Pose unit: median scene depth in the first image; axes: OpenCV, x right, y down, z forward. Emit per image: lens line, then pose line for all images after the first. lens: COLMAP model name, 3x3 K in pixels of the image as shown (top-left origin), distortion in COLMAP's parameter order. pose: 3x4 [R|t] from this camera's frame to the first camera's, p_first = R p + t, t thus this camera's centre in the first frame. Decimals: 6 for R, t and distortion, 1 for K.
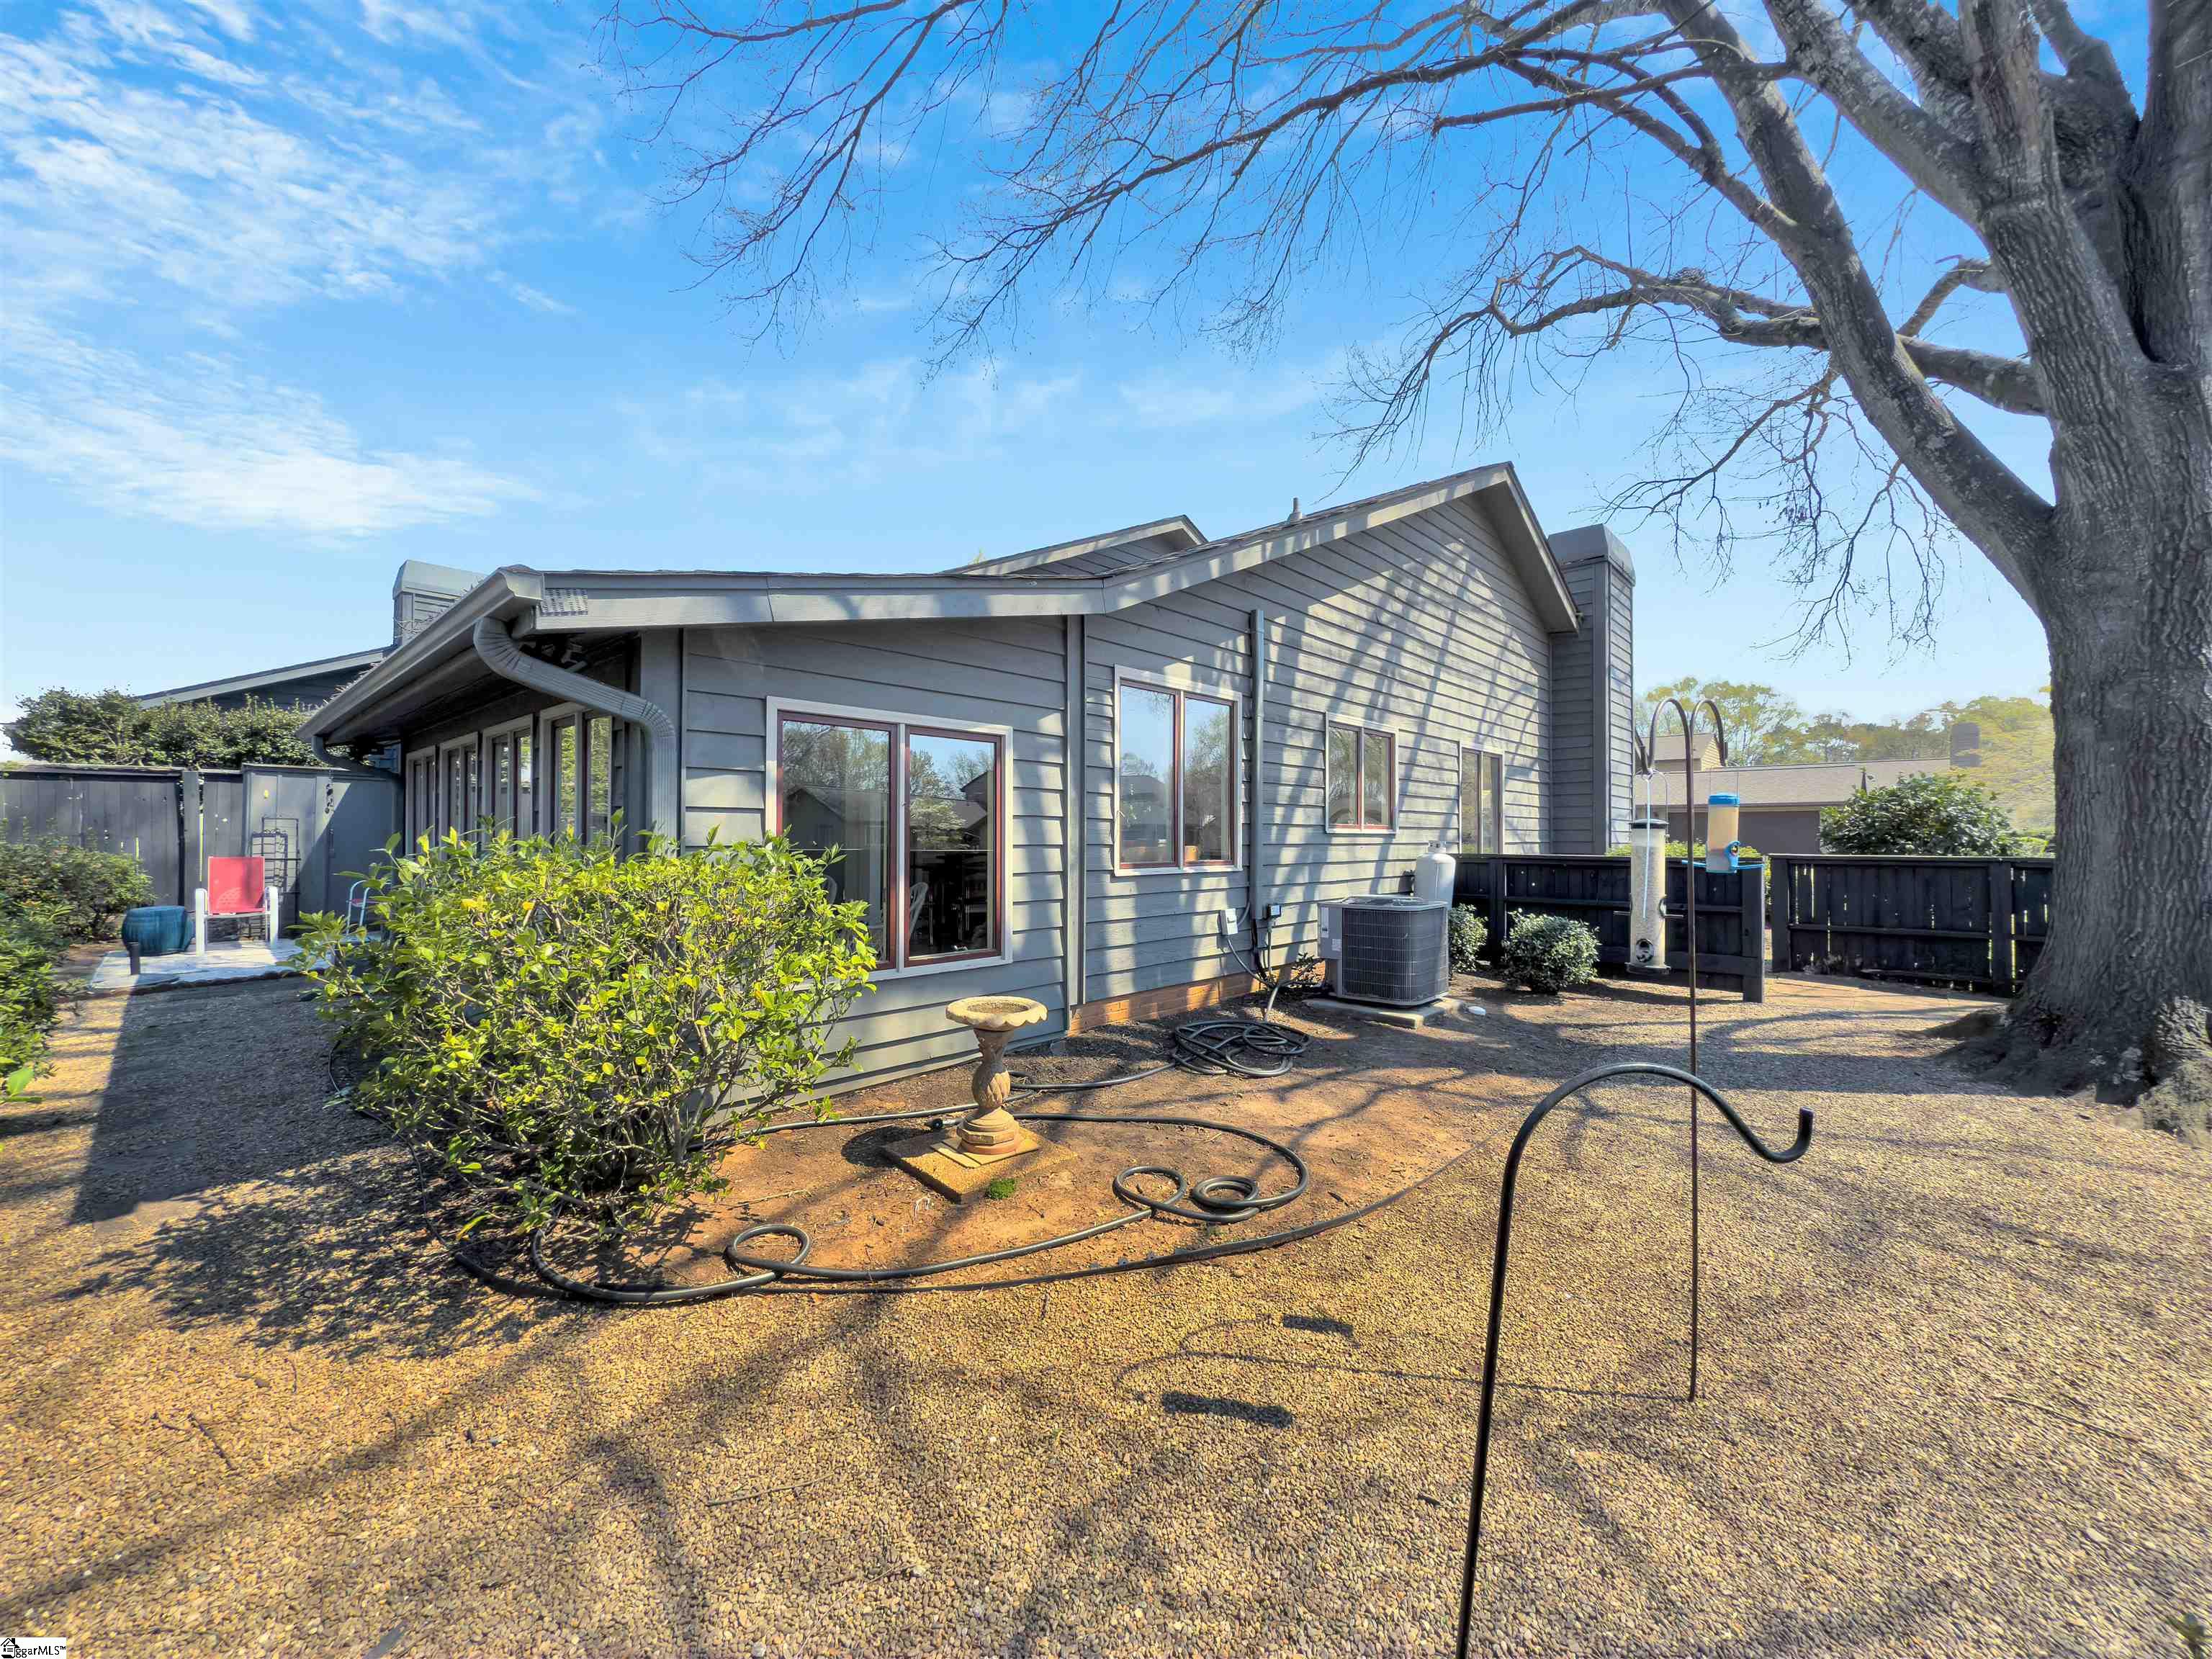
lens RADIAL K [[884.7, 0, 1115.5], [0, 884.7, 834.4], [0, 0, 1]] dist [-0.023005, 0.008576]
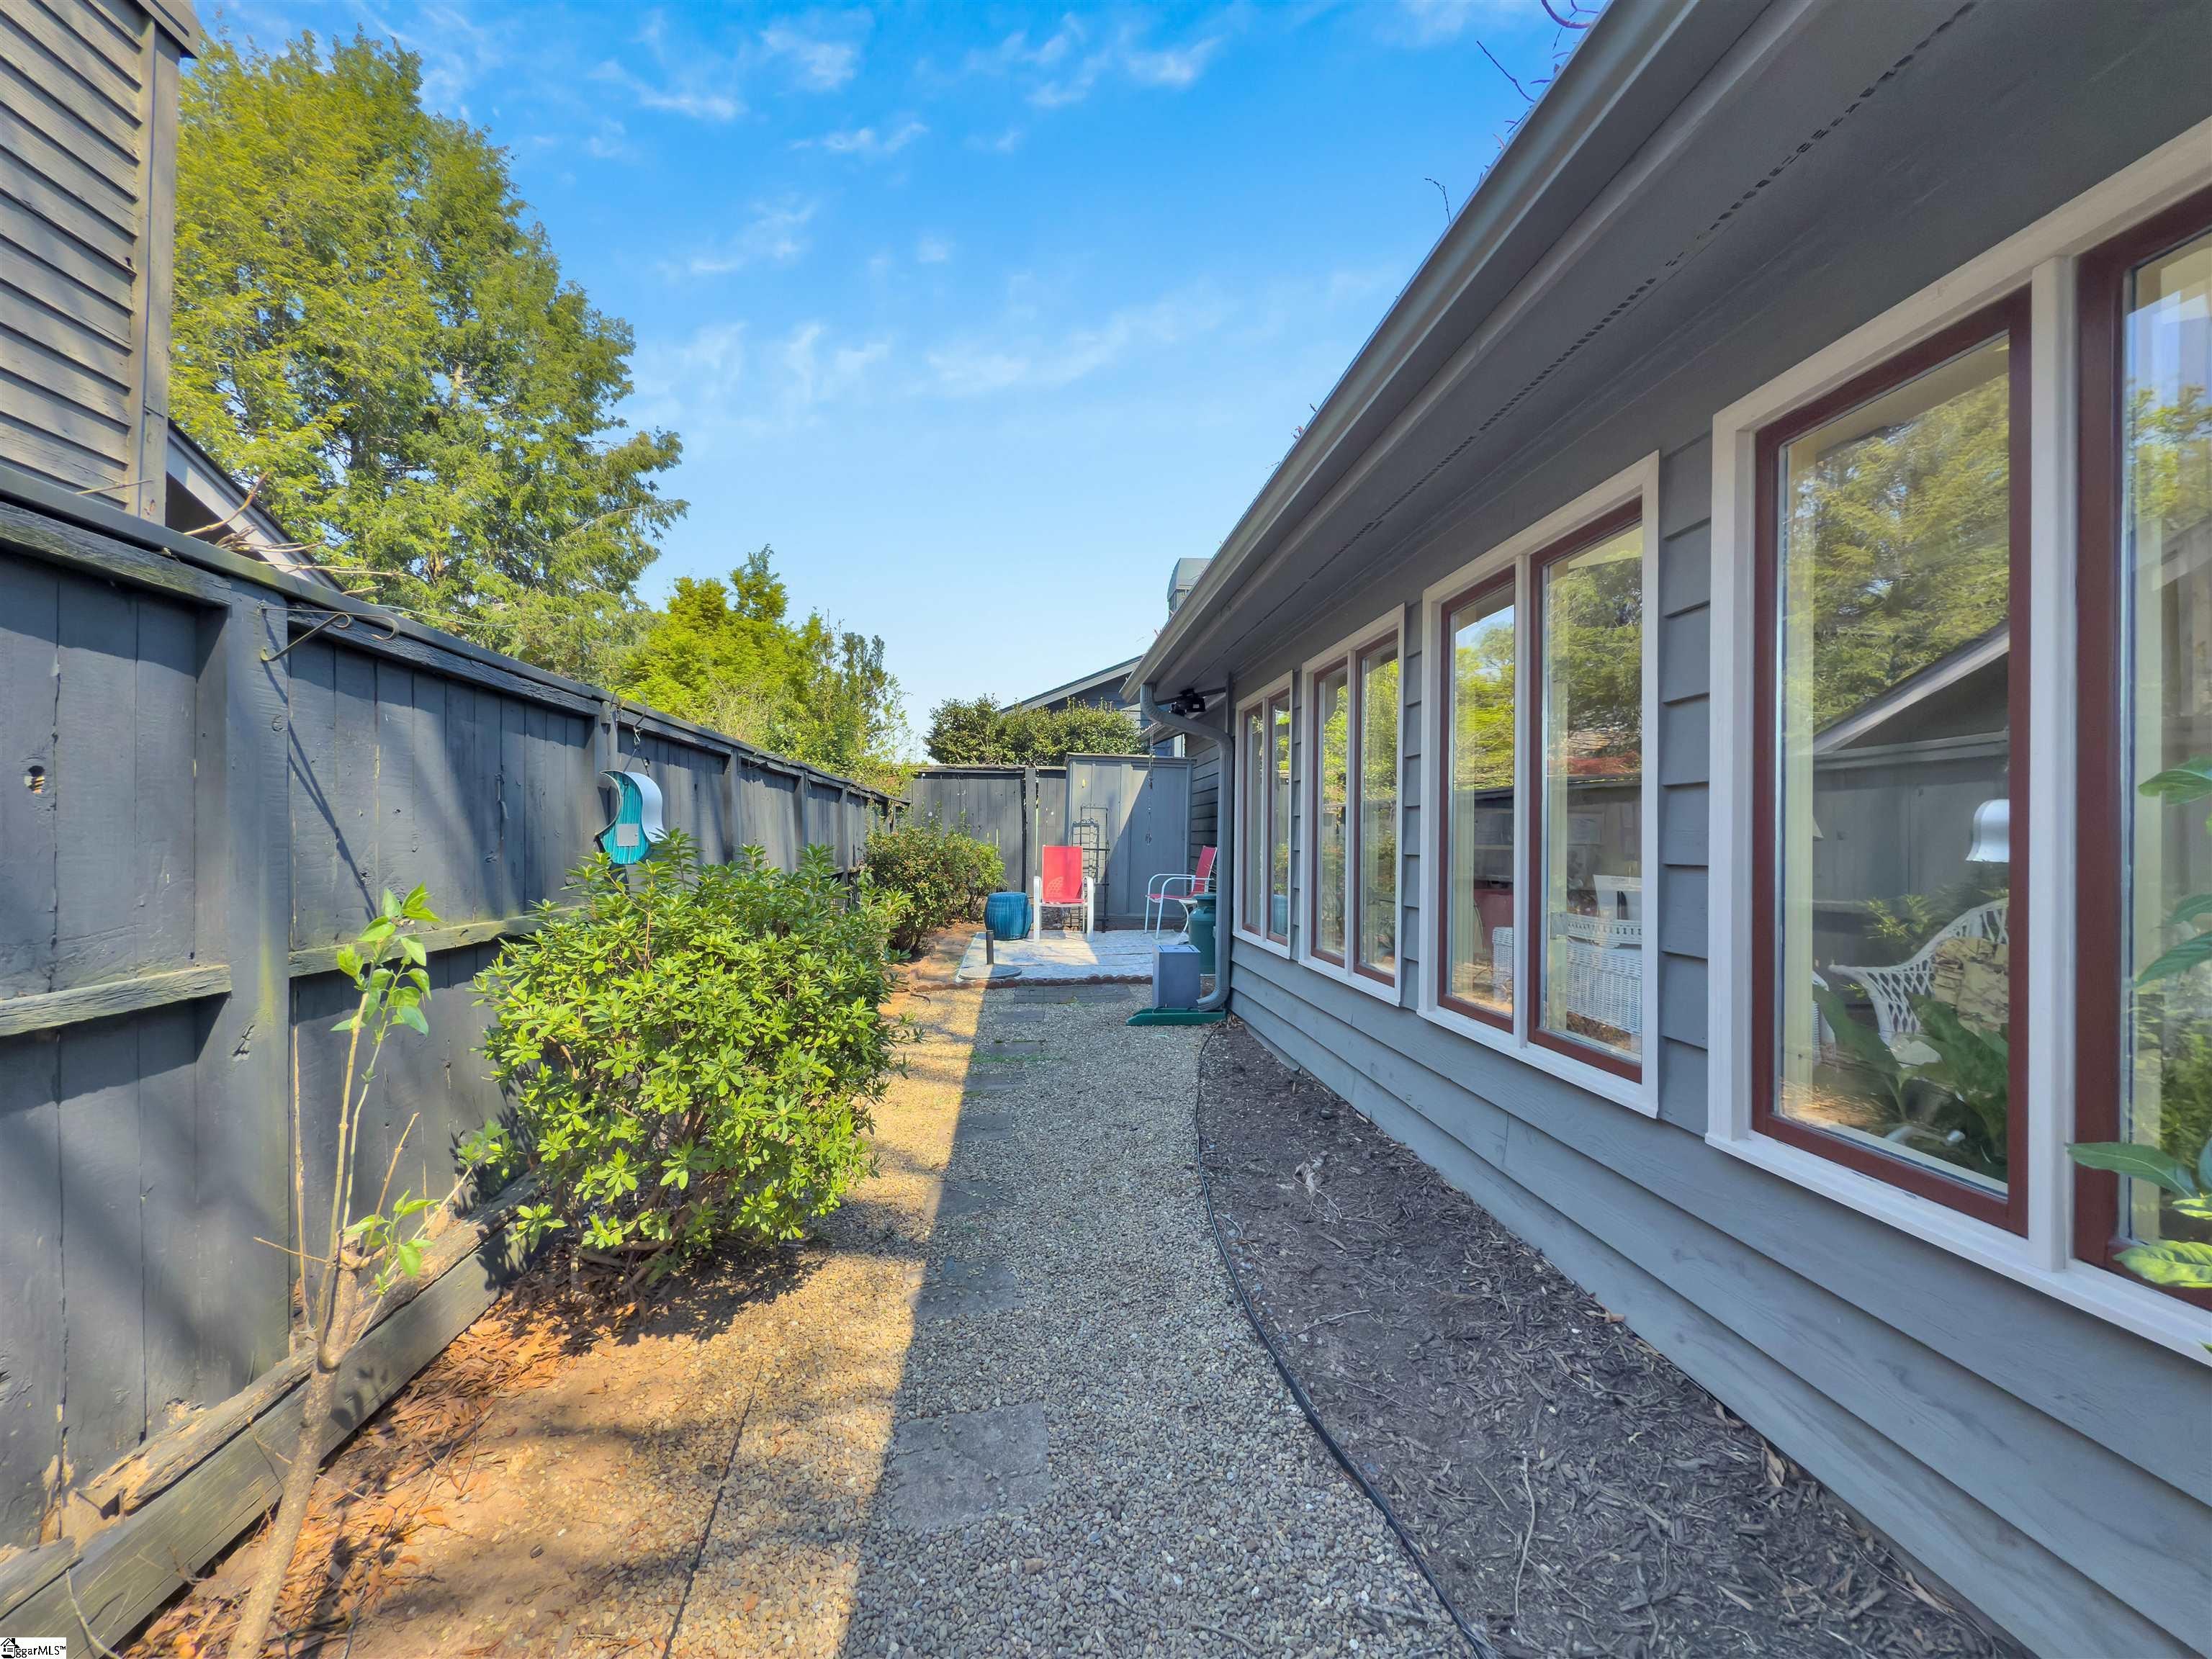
lens RADIAL K [[884.7, 0, 1115.5], [0, 884.7, 834.4], [0, 0, 1]] dist [-0.023005, 0.008576]
pose [[0.754583, 0.004109, -0.656192, -0.287294], [-0.009887, 0.999938, -0.005108, 0.016905], [0.656130, 0.010342, 0.754577, 0.265645]]
